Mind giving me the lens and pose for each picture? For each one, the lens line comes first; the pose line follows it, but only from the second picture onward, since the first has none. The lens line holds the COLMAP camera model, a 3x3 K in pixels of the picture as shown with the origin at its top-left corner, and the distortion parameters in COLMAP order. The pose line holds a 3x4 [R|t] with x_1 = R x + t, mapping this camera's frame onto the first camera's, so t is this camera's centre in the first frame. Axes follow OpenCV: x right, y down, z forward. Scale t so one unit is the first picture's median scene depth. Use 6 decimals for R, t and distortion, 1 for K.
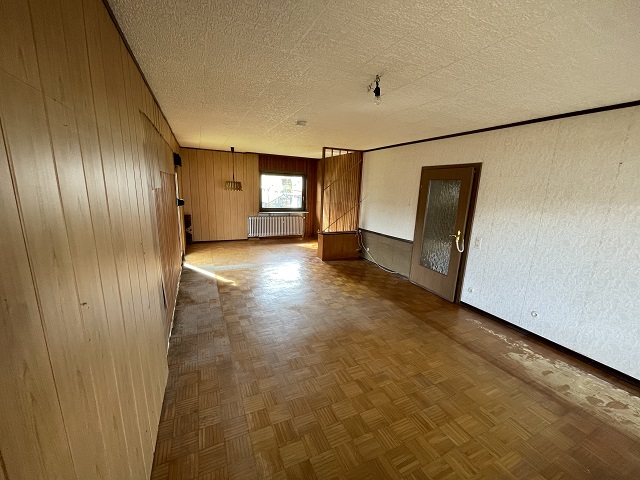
lens RADIAL K [[259.0, 0, 317.6], [0, 259.0, 243.1], [0, 0, 1]] dist [-0.009145, 0.001058]
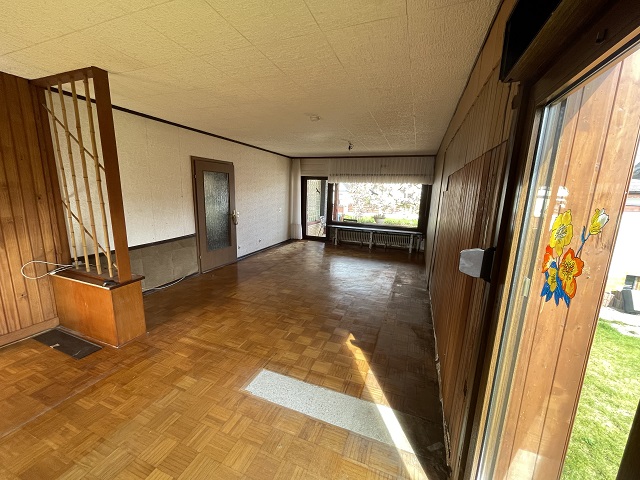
lens RADIAL K [[259.0, 0, 317.3], [0, 259.0, 237.7], [0, 0, 1]] dist [-0.009145, 0.001058]
pose [[-0.707403, -0.183688, 0.682525, -0.651890], [0.098253, 0.930709, 0.352317, -0.304914], [-0.699949, 0.316290, -0.640338, 1.389622]]
